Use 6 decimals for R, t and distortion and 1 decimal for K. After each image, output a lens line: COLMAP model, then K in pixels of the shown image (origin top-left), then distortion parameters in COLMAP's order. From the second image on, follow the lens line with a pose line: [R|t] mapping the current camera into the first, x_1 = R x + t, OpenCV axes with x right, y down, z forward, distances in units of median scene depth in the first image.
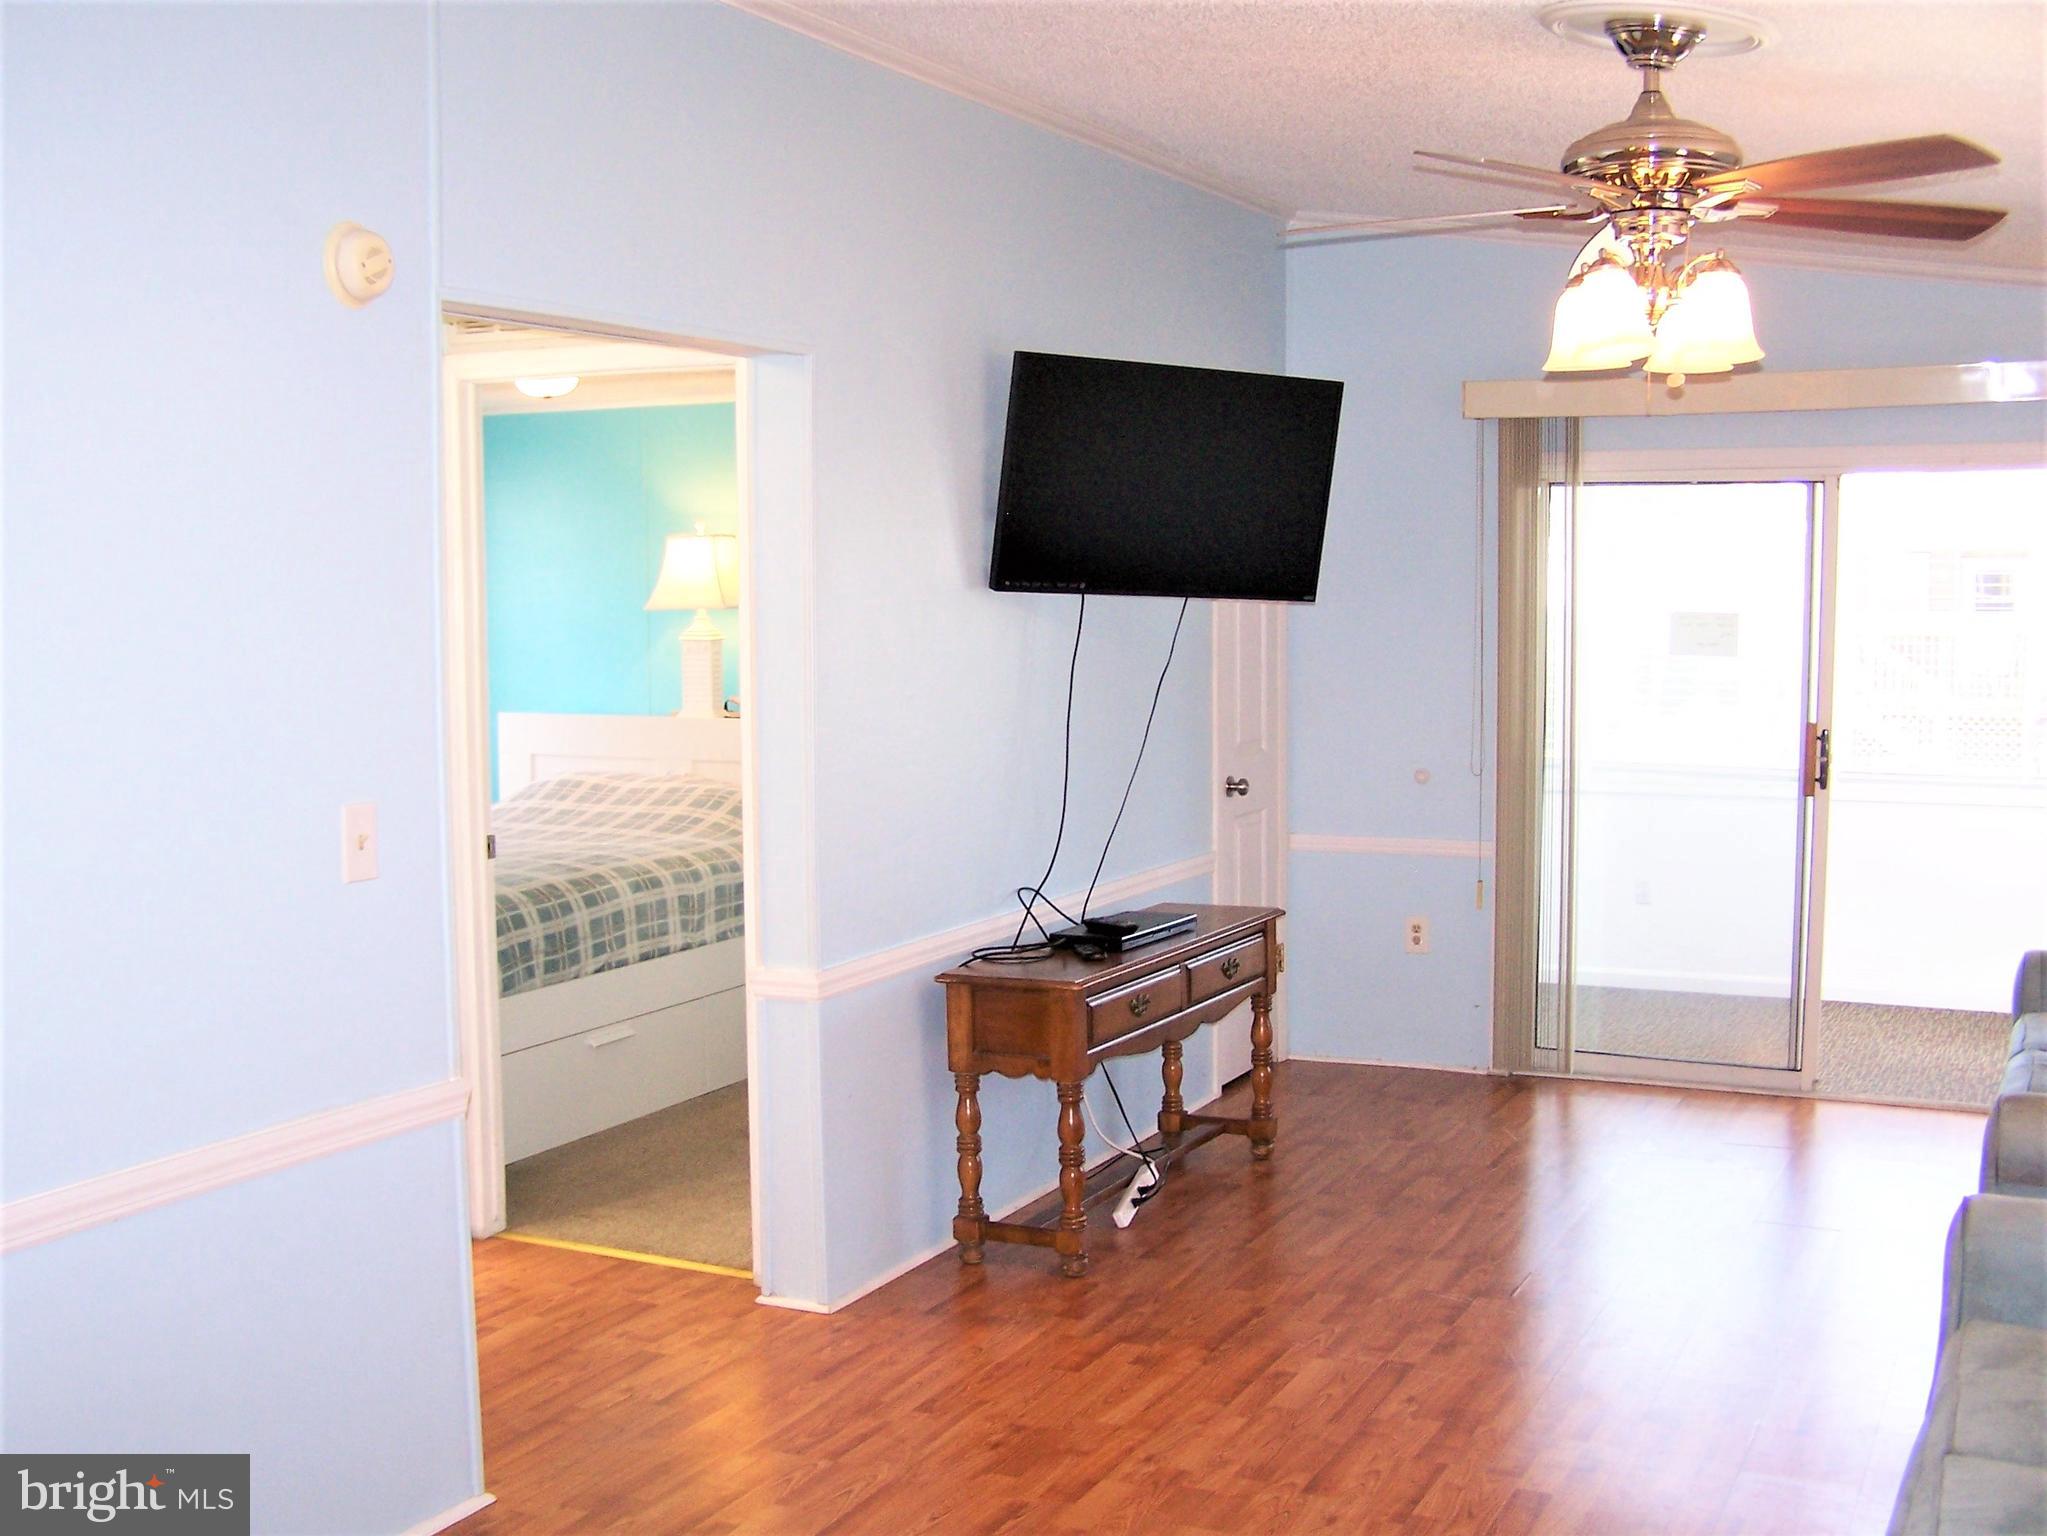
lens RADIAL K [[2338.9, 0, 980.2], [0, 2338.9, 804.7], [0, 0, 1]] dist [-0.203647, 0.365868]
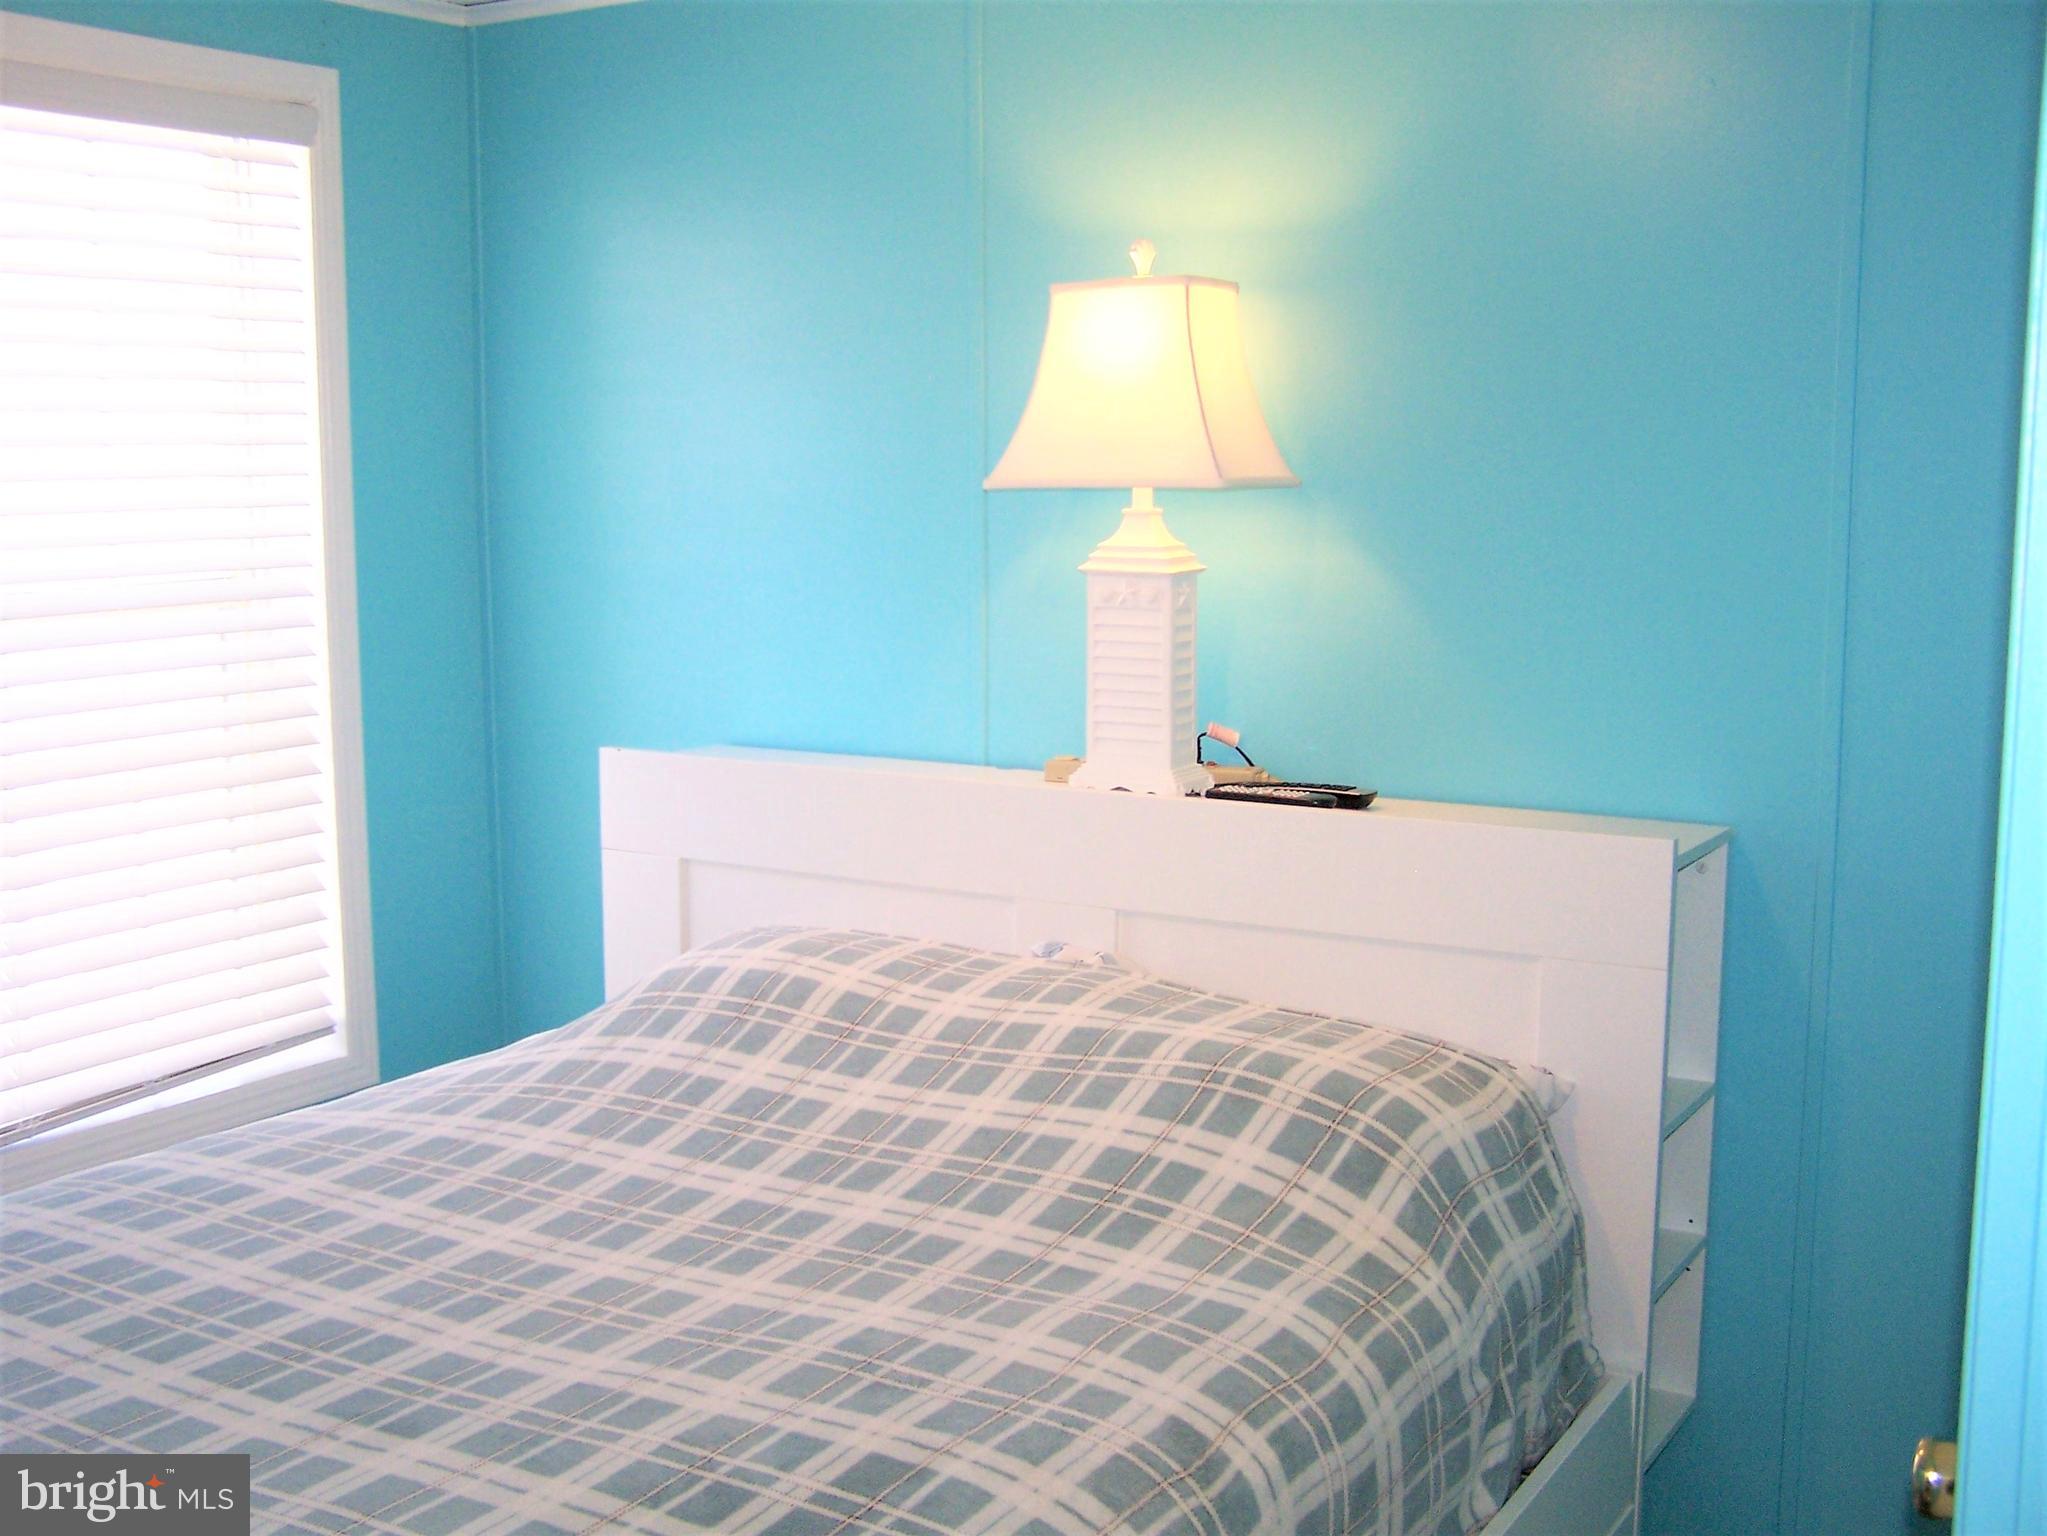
lens RADIAL K [[2338.9, 0, 980.2], [0, 2338.9, 804.7], [0, 0, 1]] dist [-0.203647, 0.365868]
pose [[0.994905, 0.022457, -0.098289, -0.109630], [-0.017466, 0.998528, 0.051350, -0.053509], [0.099297, -0.049372, 0.993832, 0.641334]]
